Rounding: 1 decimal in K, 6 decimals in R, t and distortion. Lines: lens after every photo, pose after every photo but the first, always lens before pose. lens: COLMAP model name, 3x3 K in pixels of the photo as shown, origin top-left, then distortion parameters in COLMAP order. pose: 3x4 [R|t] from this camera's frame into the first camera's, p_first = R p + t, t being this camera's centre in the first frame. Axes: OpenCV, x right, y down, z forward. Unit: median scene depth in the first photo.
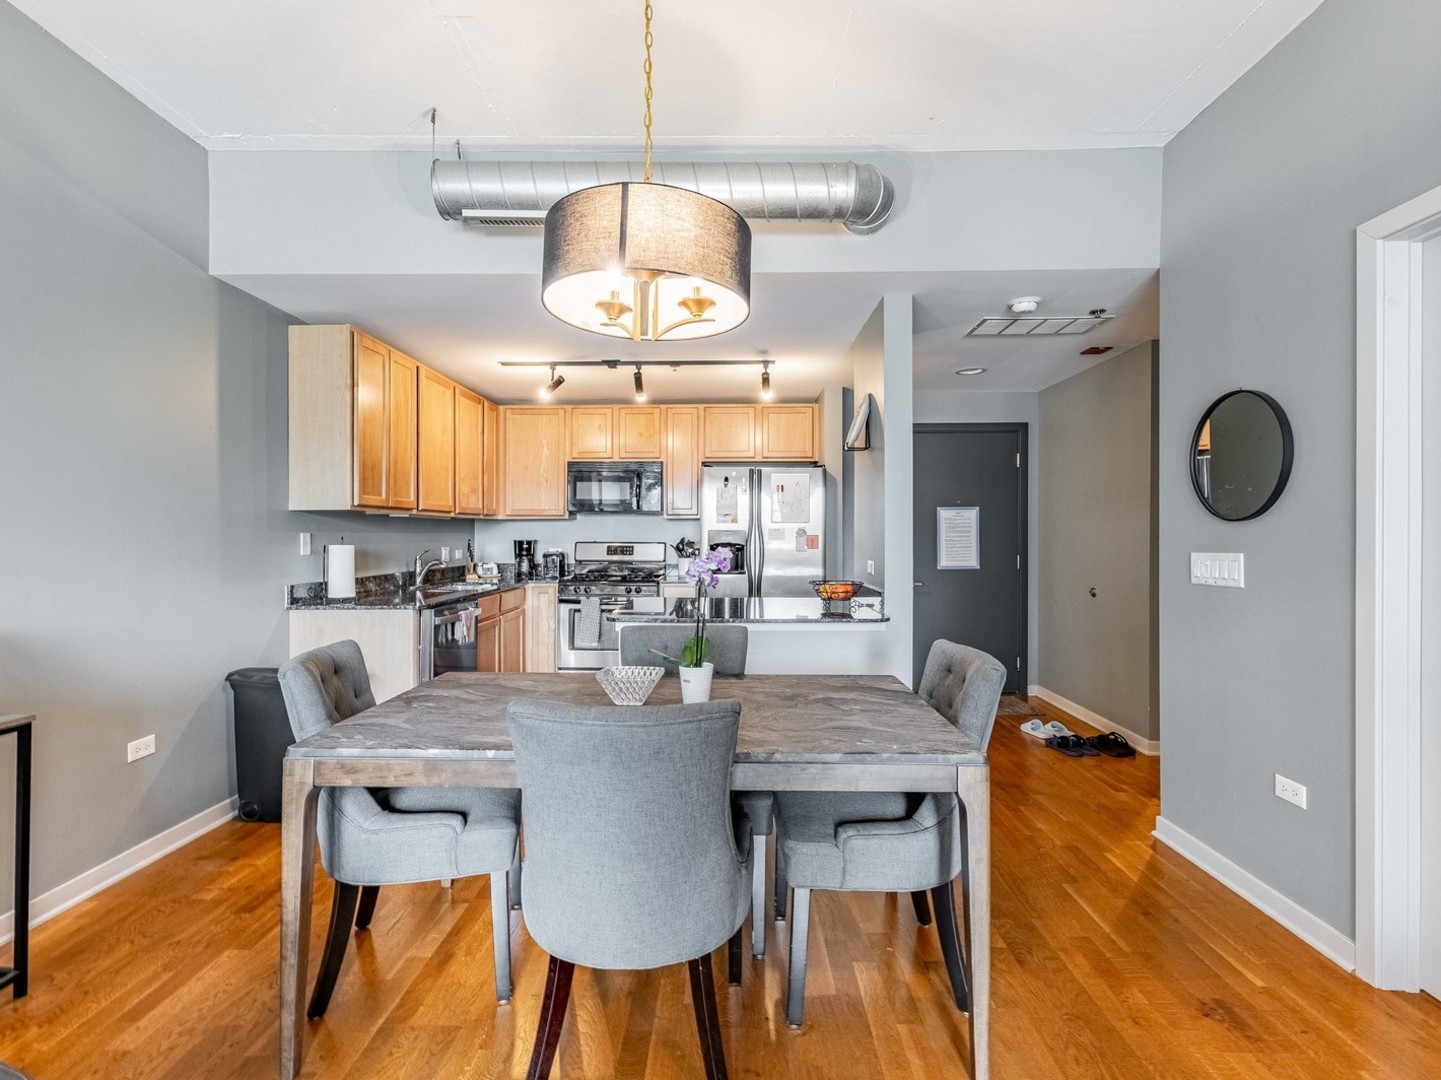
lens RADIAL K [[691.3, 0, 720.3], [0, 691.3, 537.5], [0, 0, 1]] dist [0.003423, -0.002076]
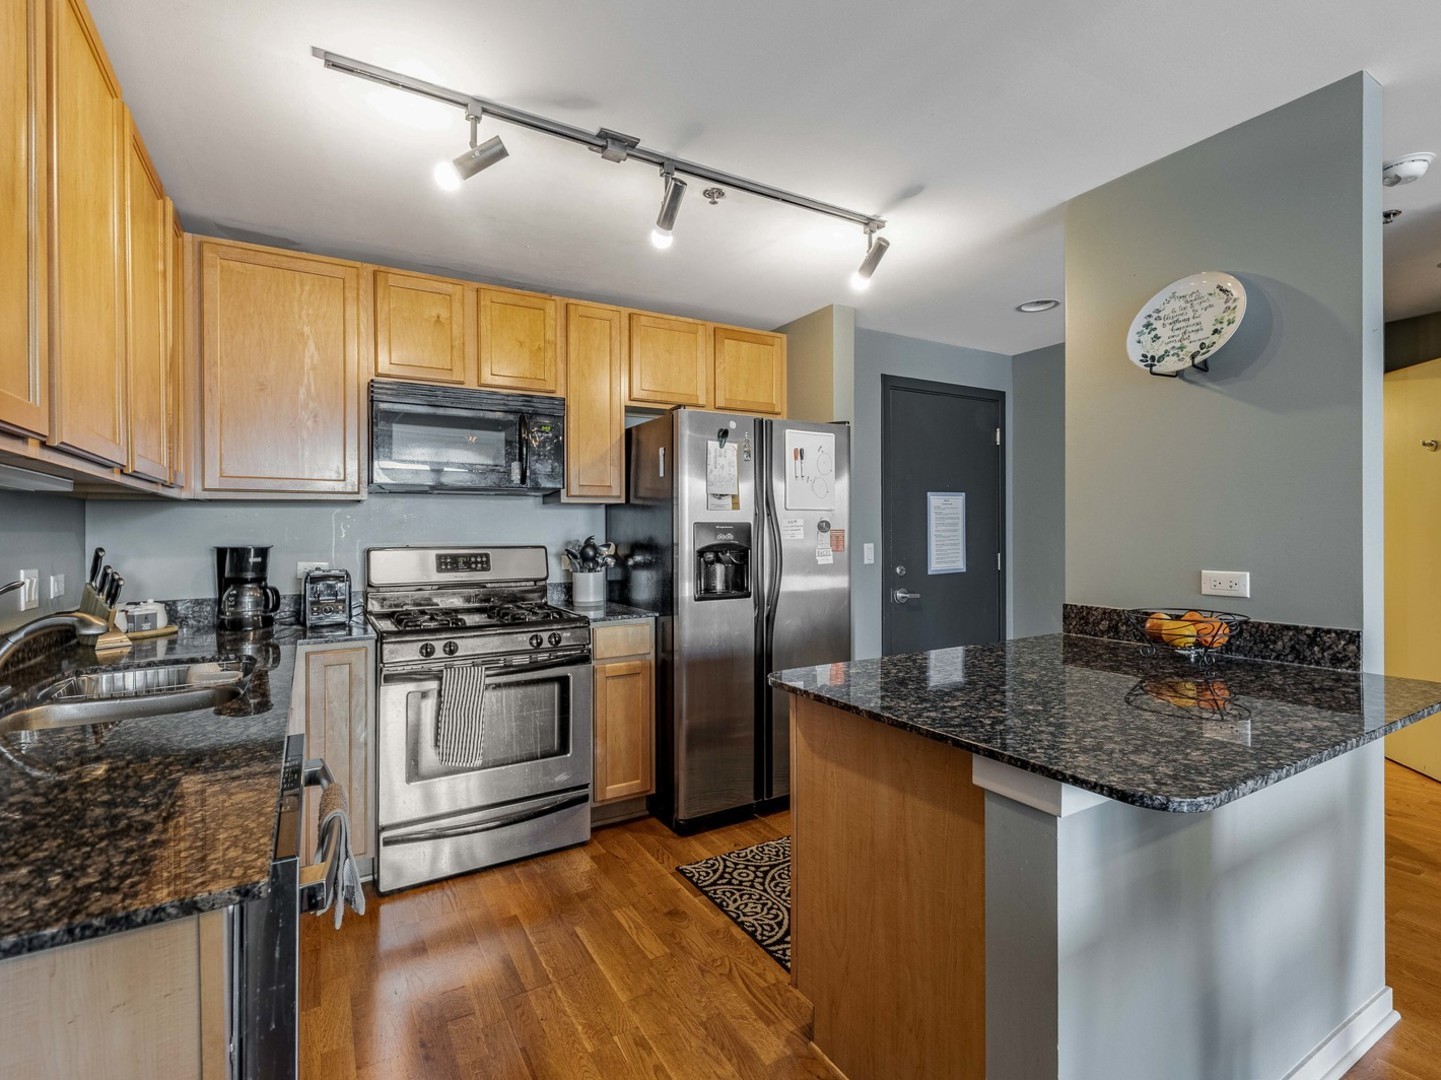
lens RADIAL K [[691.3, 0, 722.1], [0, 691.3, 532.4], [0, 0, 1]] dist [0.003423, -0.002076]
pose [[0.848601, -0.007447, 0.528981, -0.267600], [0.012864, 0.999896, -0.006560, 0.001655], [-0.528877, 0.012372, 0.848608, 0.466560]]
